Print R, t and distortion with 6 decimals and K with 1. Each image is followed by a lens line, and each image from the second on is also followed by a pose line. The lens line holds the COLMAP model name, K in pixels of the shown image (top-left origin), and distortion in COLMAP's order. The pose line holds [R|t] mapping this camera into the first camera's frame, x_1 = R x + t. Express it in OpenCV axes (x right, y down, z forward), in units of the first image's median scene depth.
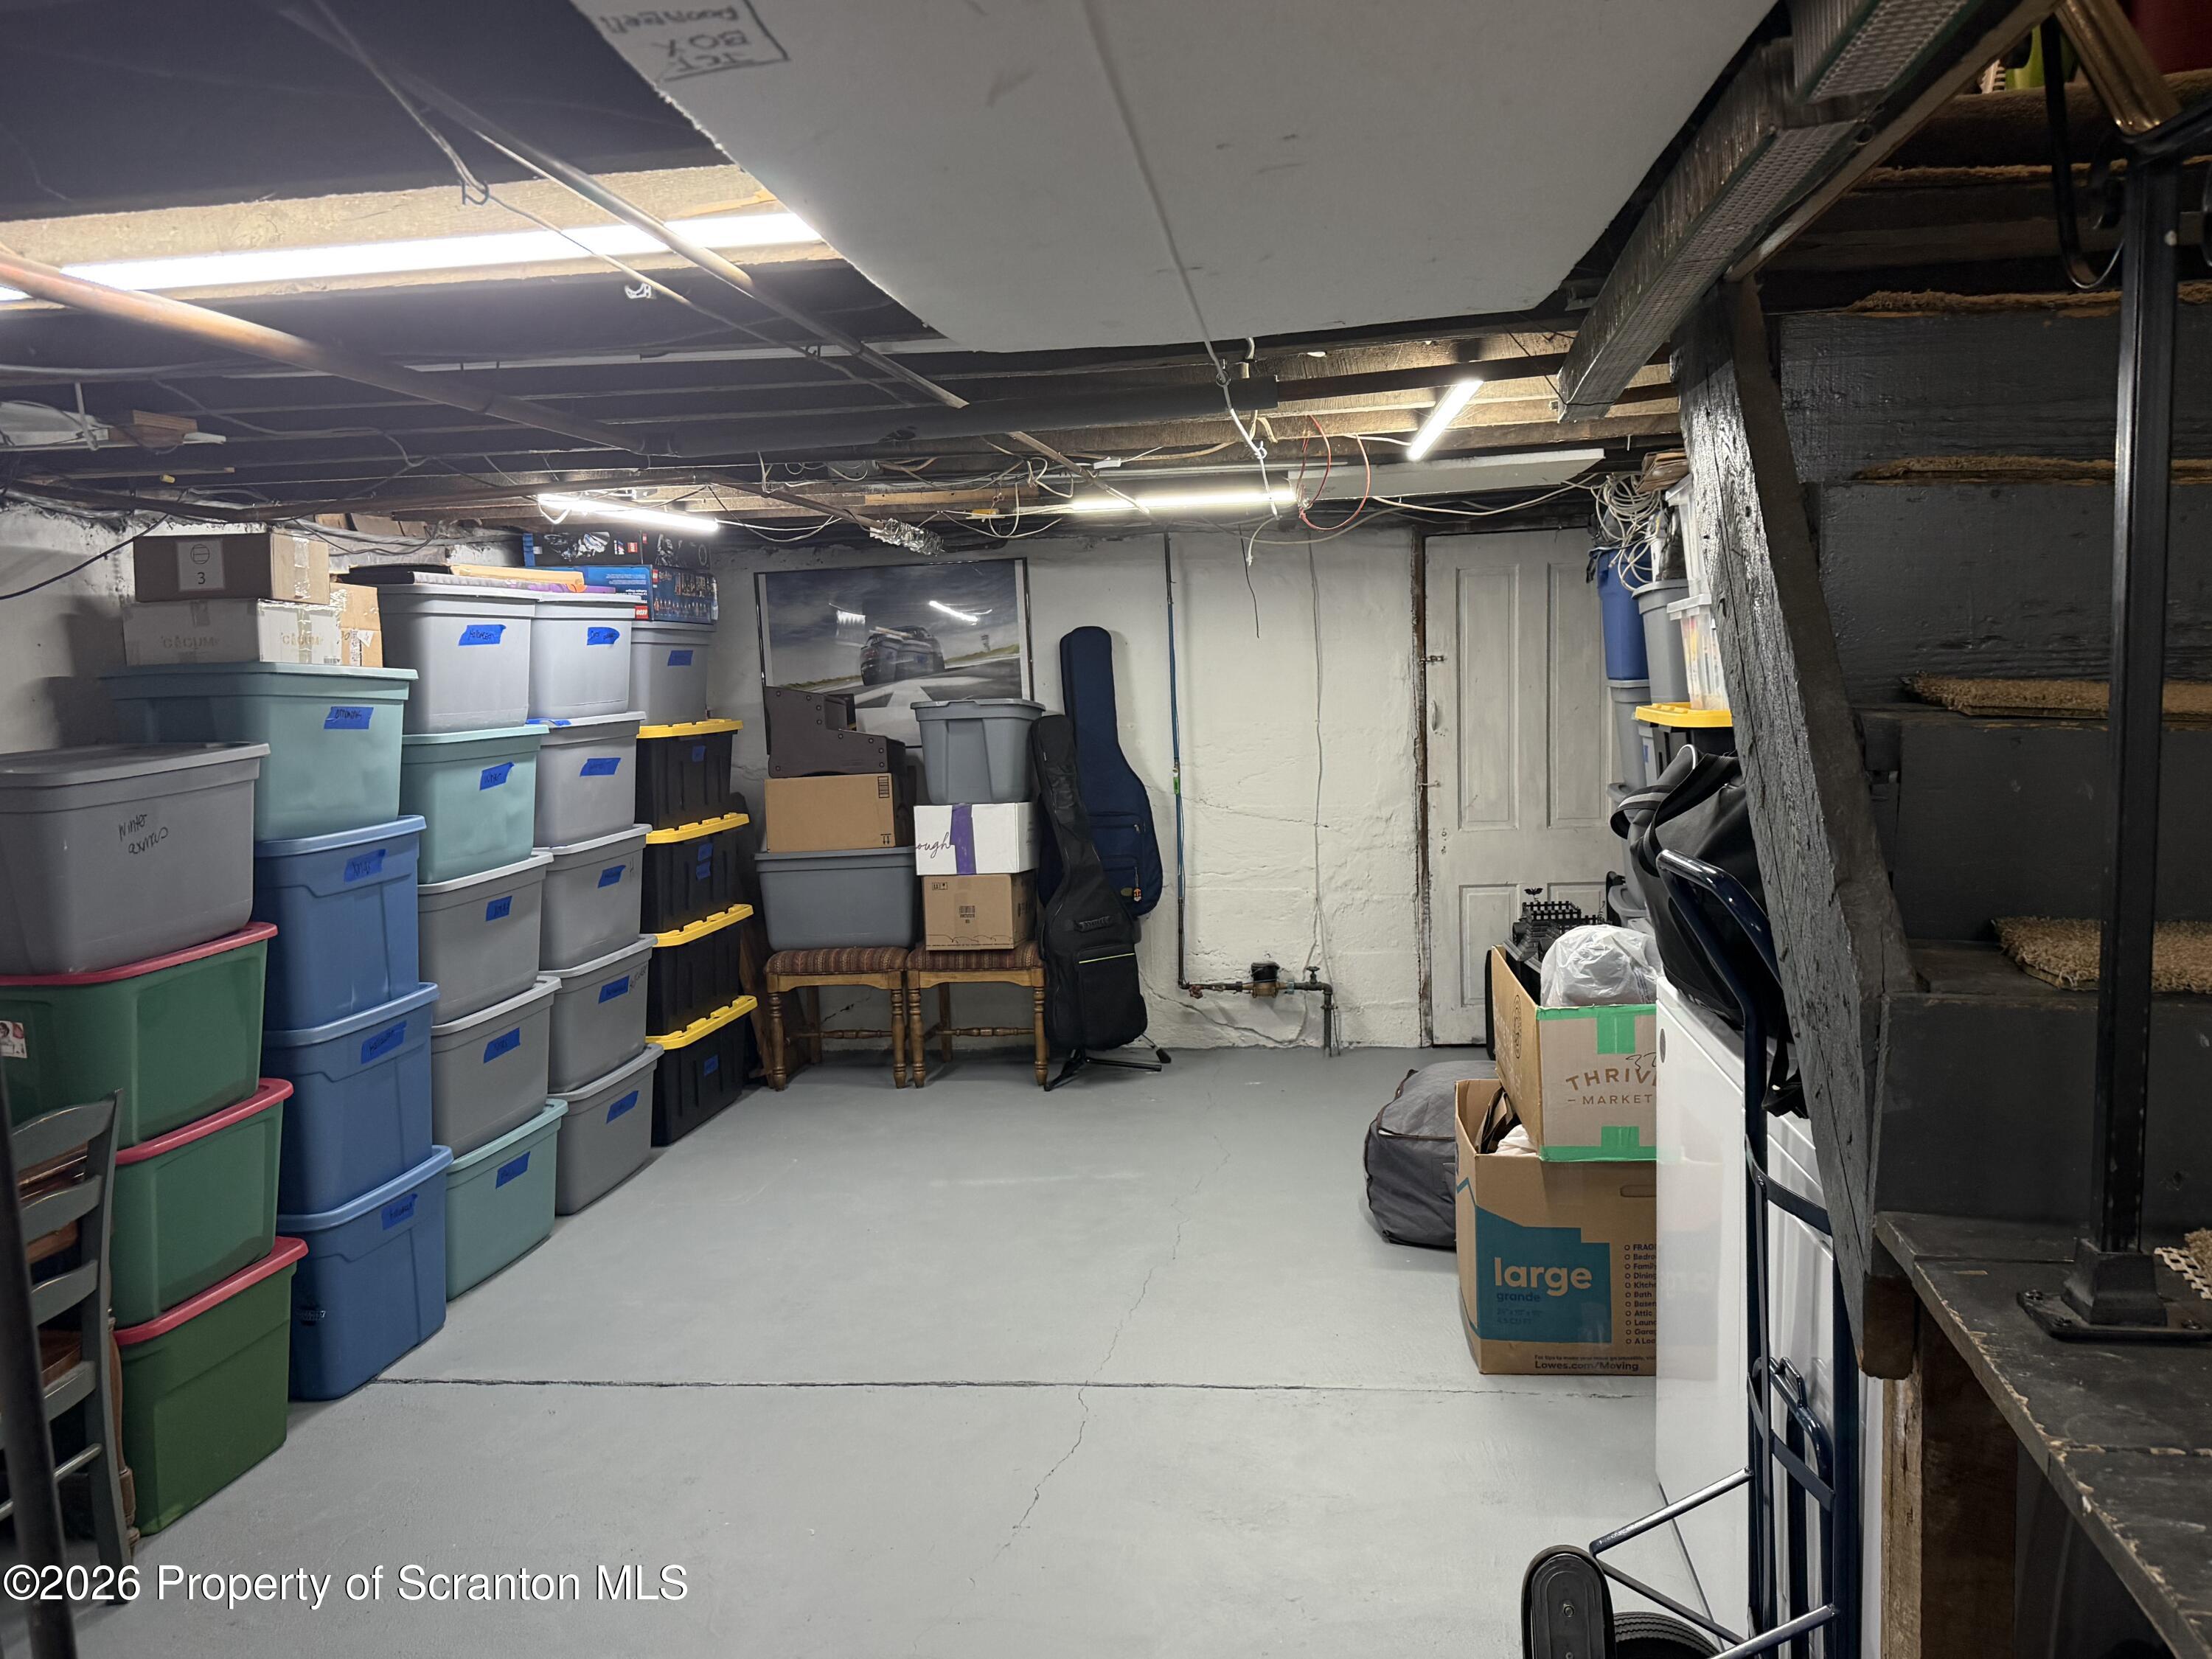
lens RADIAL K [[1801.0, 0, 1106.6], [0, 1801.0, 834.4], [0, 0, 1]] dist [0.100125, -0.168992]
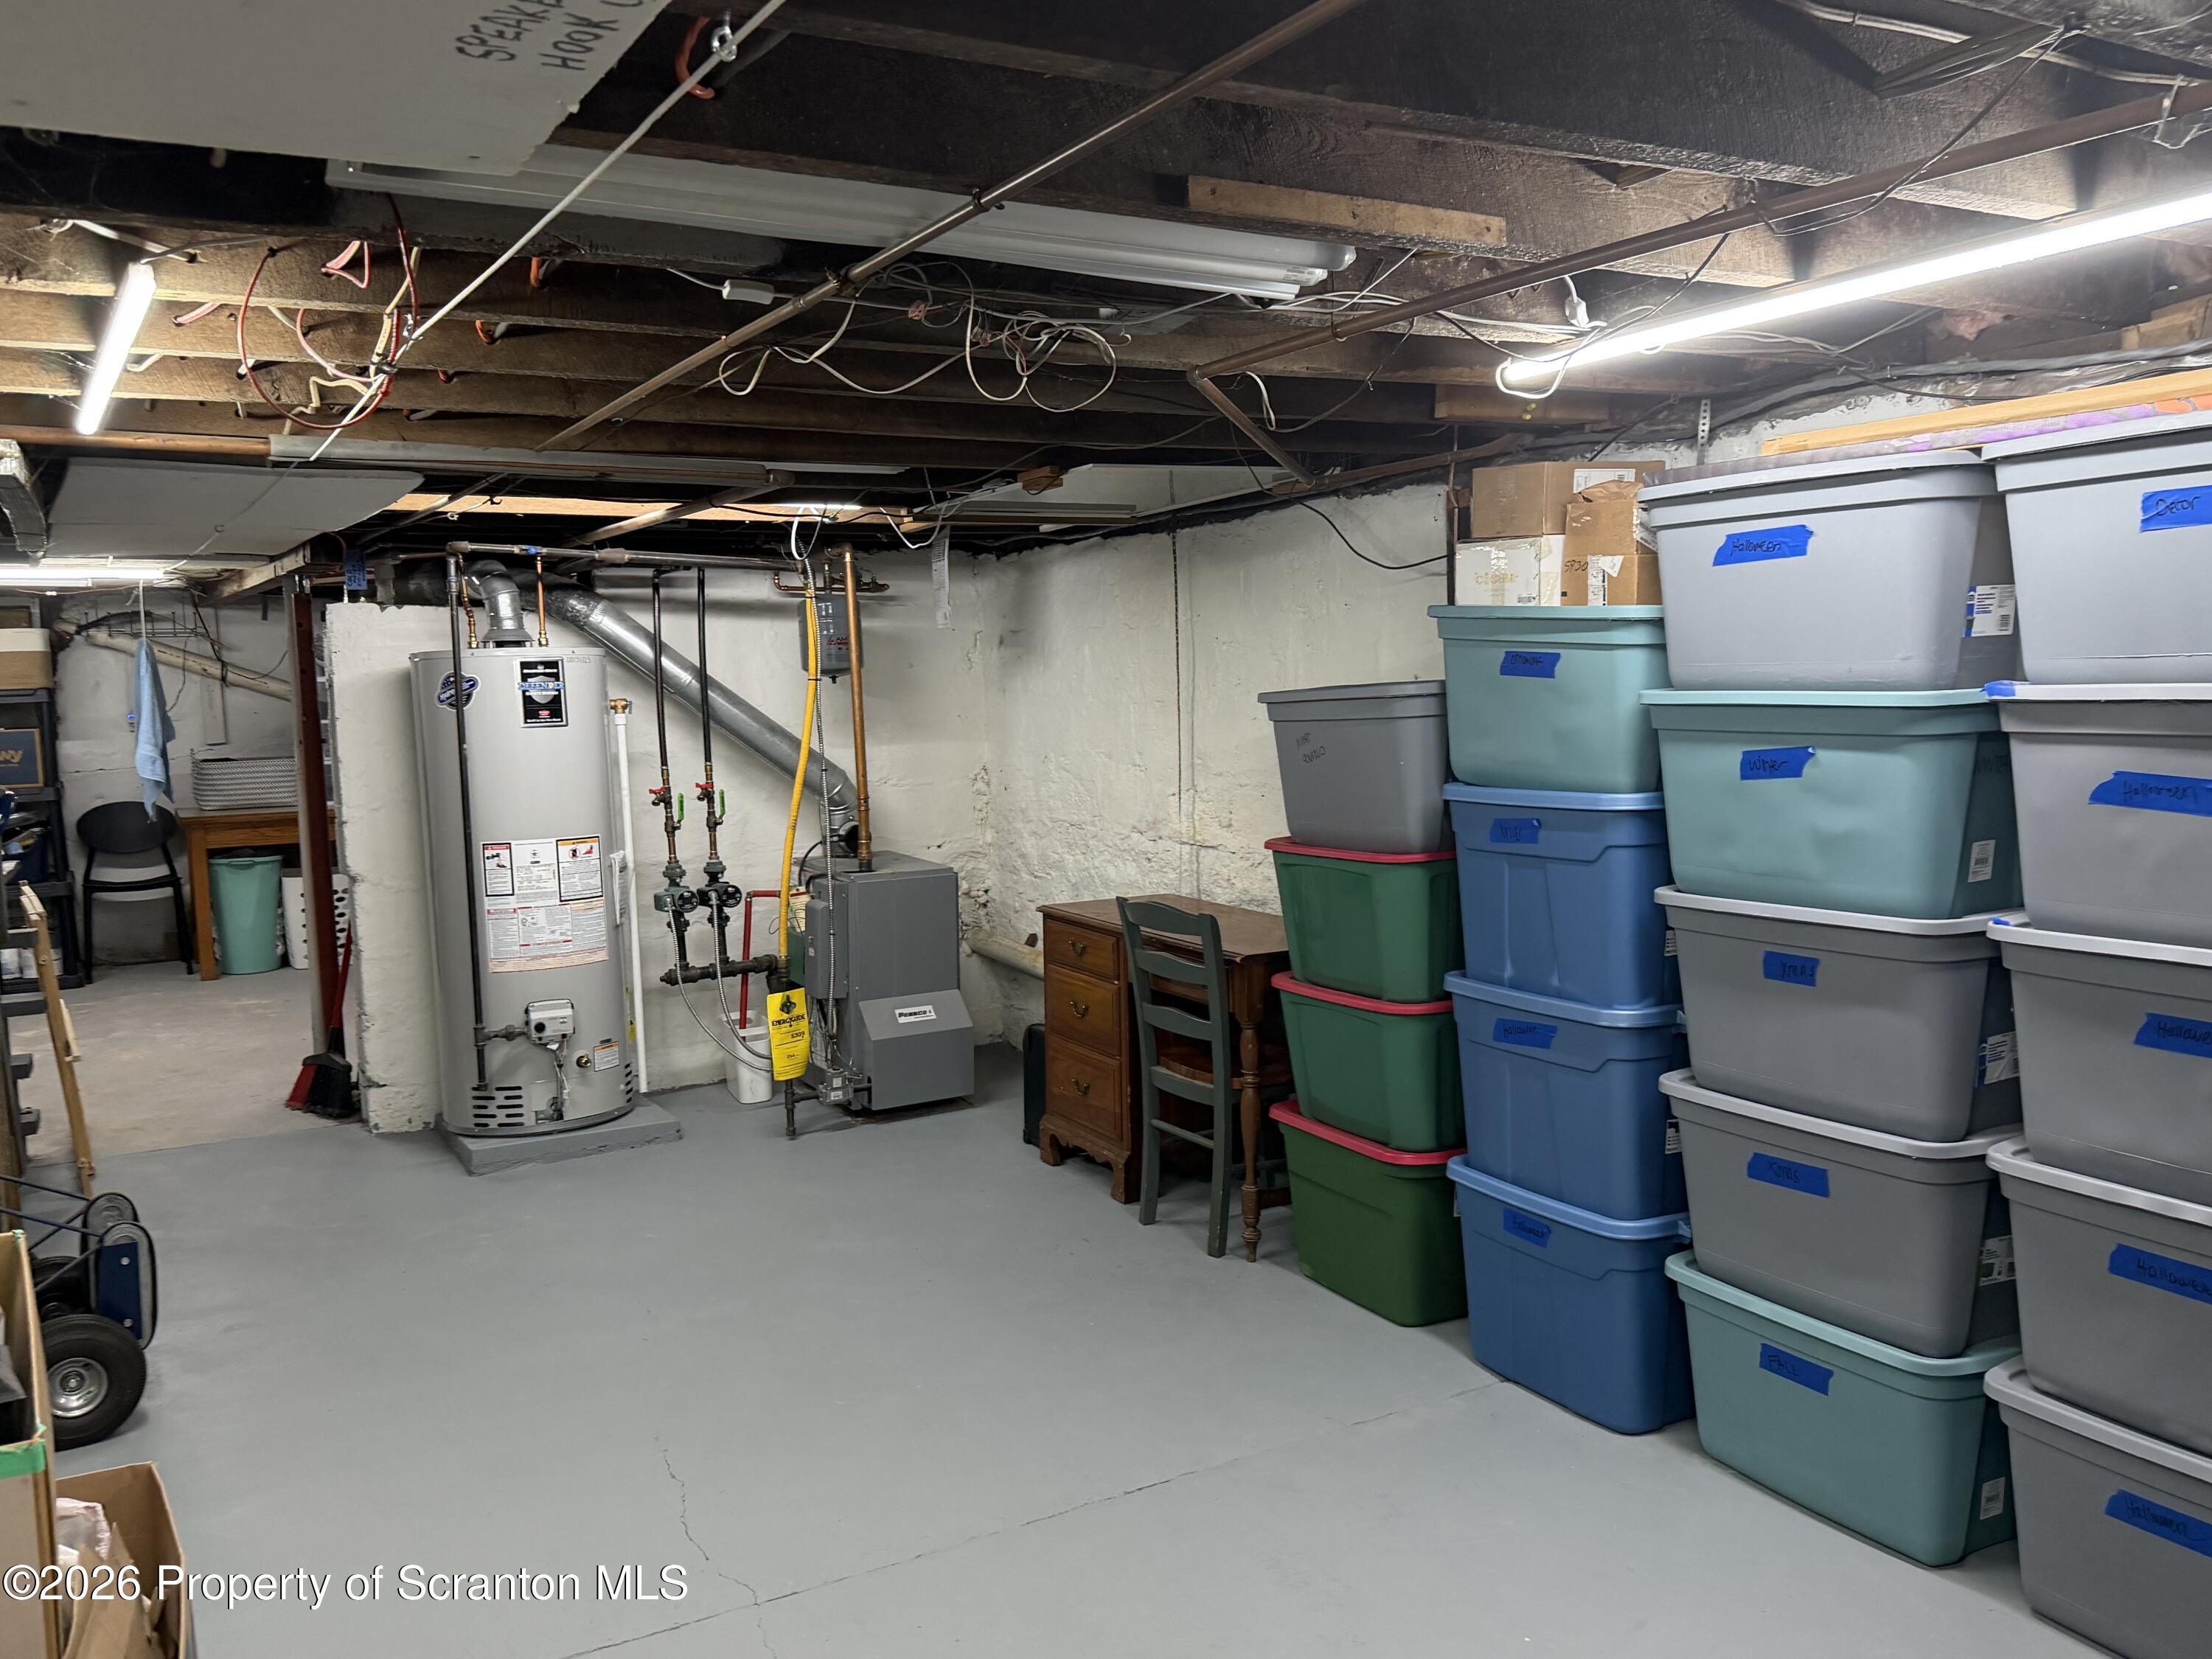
lens RADIAL K [[1801.0, 0, 1104.3], [0, 1801.0, 829.8], [0, 0, 1]] dist [0.100125, -0.168992]
pose [[-0.793952, 0.113745, -0.597246, 0.272482], [-0.003676, 0.981428, 0.191798, -0.147978], [0.607970, 0.154474, -0.778788, 1.524237]]
